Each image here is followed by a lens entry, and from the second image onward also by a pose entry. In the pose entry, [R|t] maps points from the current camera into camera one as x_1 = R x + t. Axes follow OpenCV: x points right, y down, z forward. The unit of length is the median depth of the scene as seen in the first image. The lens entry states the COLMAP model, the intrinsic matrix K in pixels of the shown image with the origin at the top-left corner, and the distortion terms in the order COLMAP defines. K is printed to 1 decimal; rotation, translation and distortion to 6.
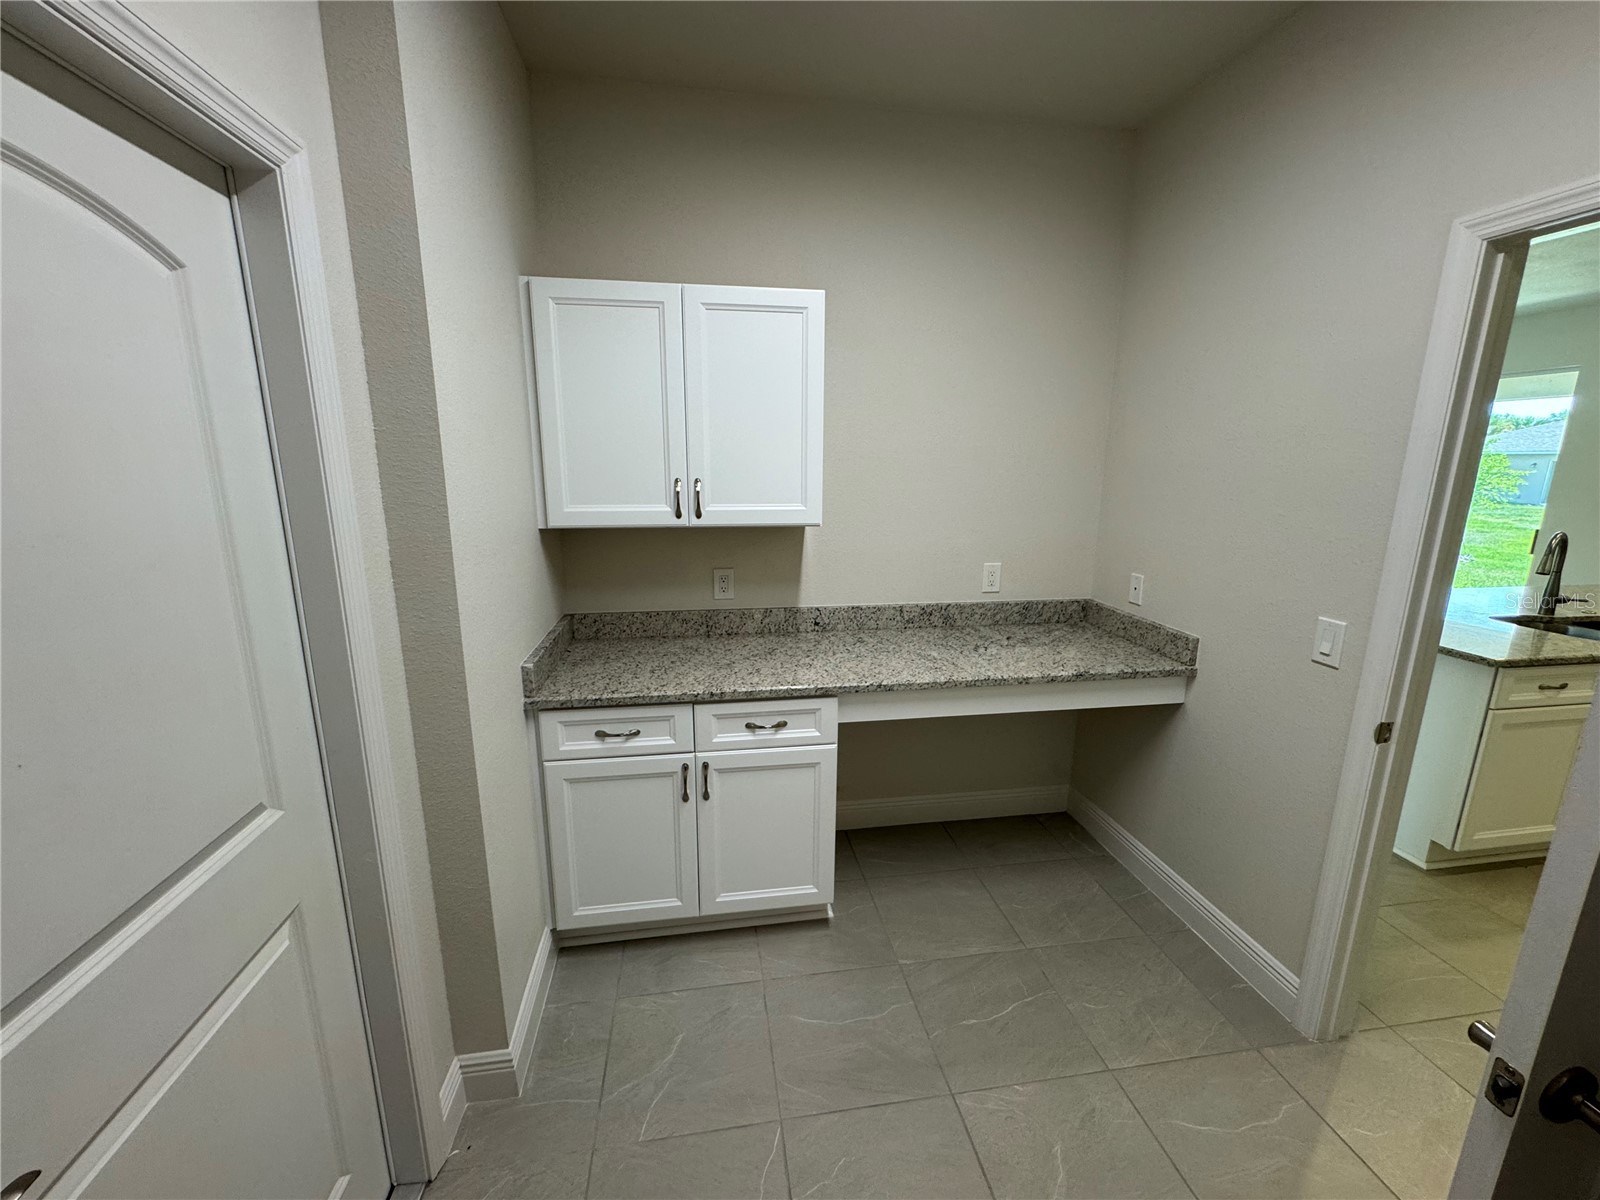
lens RADIAL K [[646.9, 0, 797.6], [0, 646.9, 604.4], [0, 0, 1]] dist [-0.006450, 0.001224]
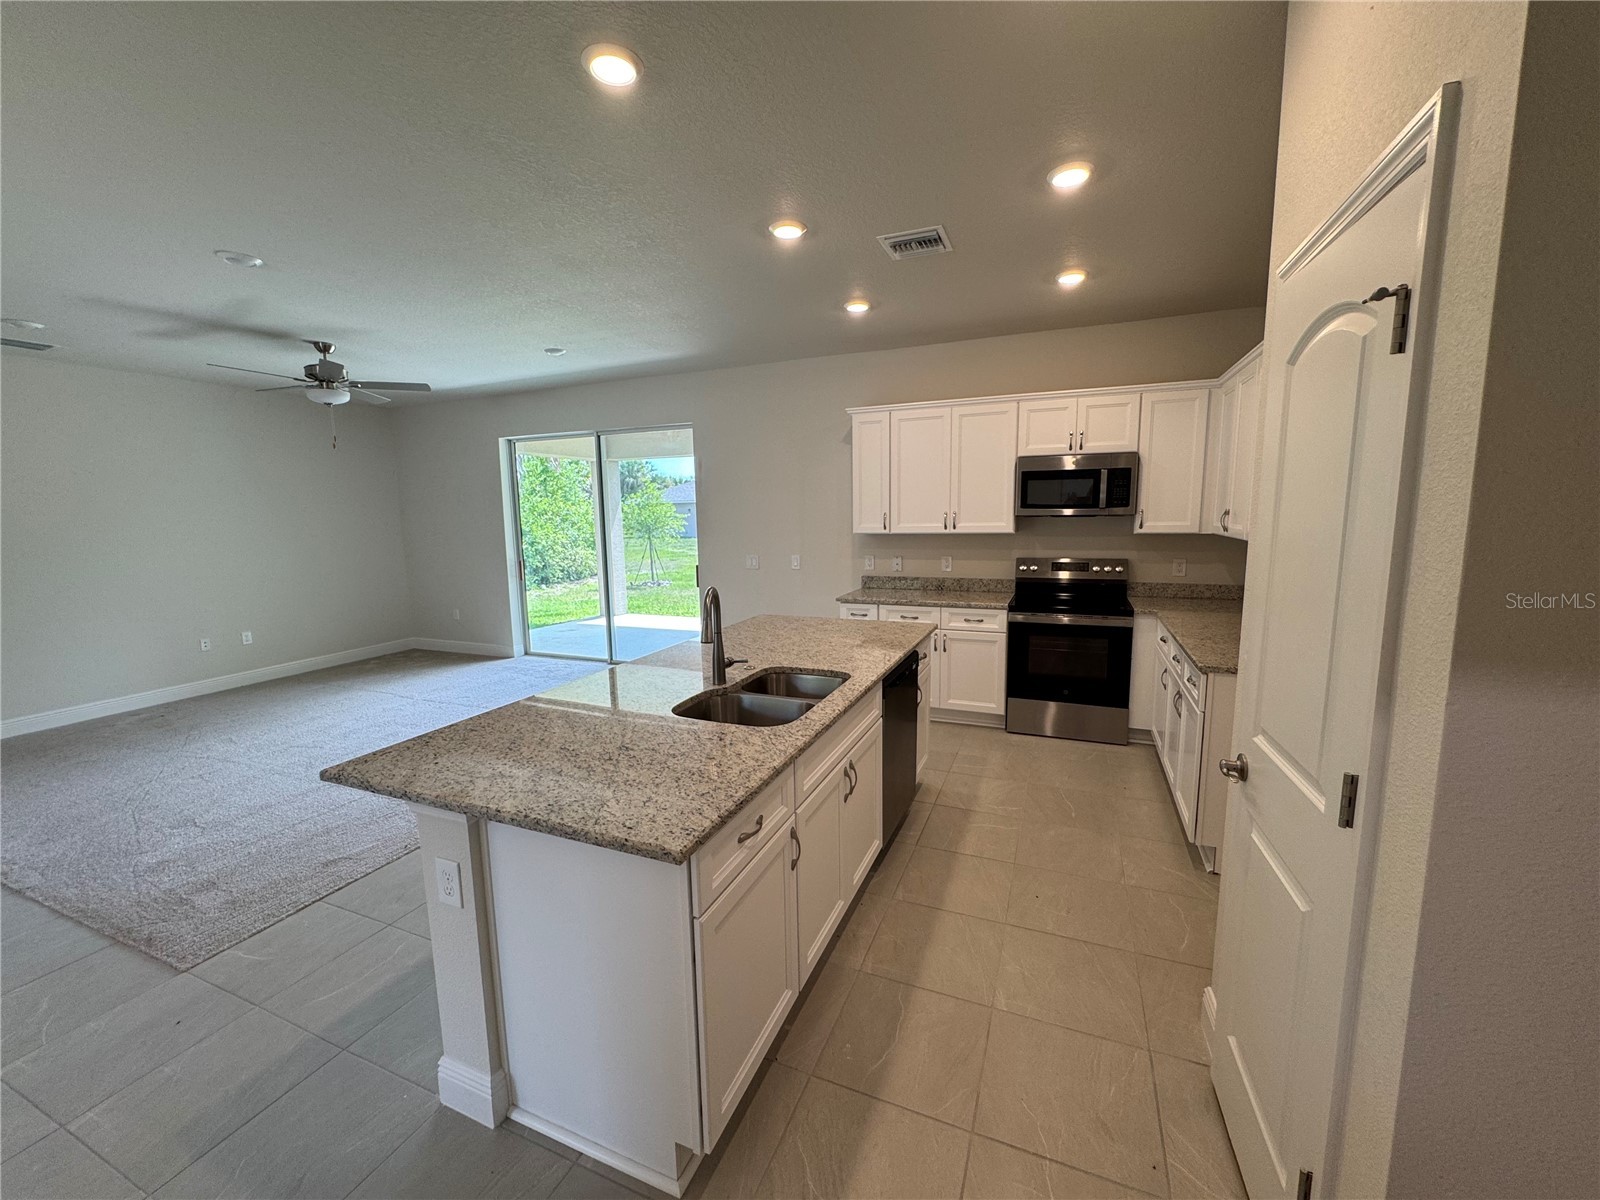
lens RADIAL K [[646.9, 0, 808.4], [0, 646.9, 600.6], [0, 0, 1]] dist [-0.006450, 0.001224]
pose [[0.522271, -0.131973, 0.842506, 0.426336], [0.201460, 0.979083, 0.028481, -0.071575], [-0.828641, 0.154857, 0.537934, 0.350261]]
